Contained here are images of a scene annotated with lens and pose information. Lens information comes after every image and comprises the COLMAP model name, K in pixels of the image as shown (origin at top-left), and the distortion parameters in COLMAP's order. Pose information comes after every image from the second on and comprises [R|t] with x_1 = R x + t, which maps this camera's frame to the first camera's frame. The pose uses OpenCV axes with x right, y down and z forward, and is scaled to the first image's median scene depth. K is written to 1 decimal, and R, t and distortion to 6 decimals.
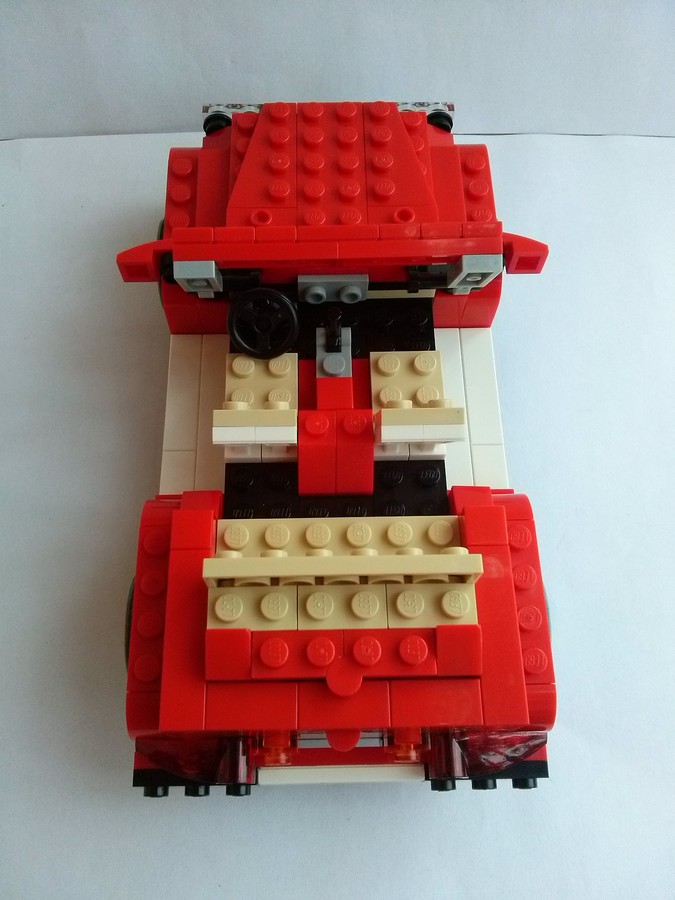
lens RADIAL K [[816.0, 0, 337.5], [0, 816.0, 450.0], [0, 0, 1]] dist [0.005186, -0.002791]
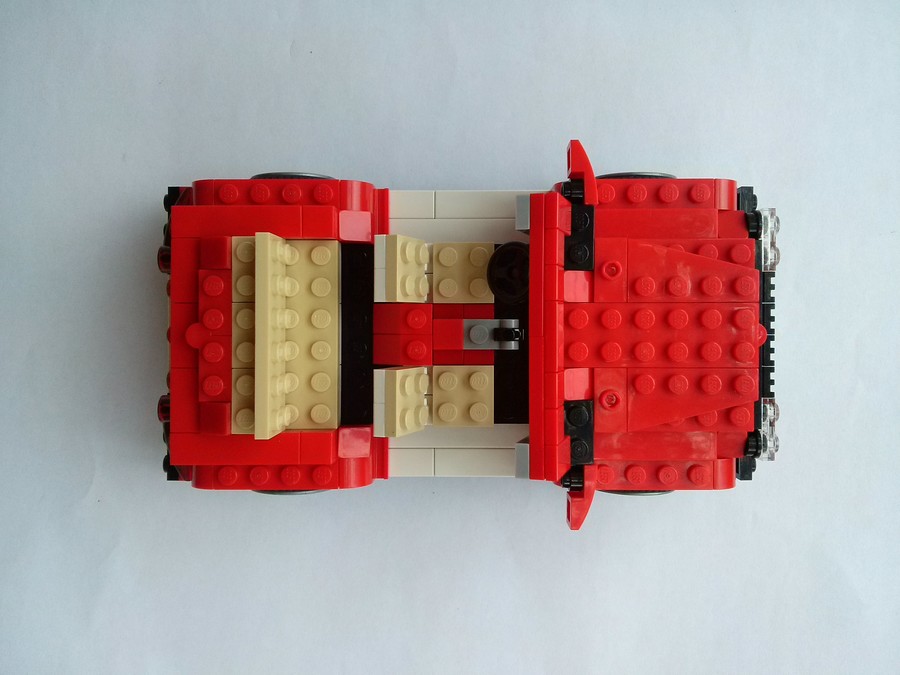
lens RADIAL K [[816.0, 0, 452.1], [0, 816.0, 339.2], [0, 0, 1]] dist [0.005186, -0.002791]
pose [[-0.022720, 0.999734, -0.003977, 0.009682], [-0.913489, -0.019143, 0.406414, -0.568715], [0.406229, 0.012867, 0.913681, -0.088613]]
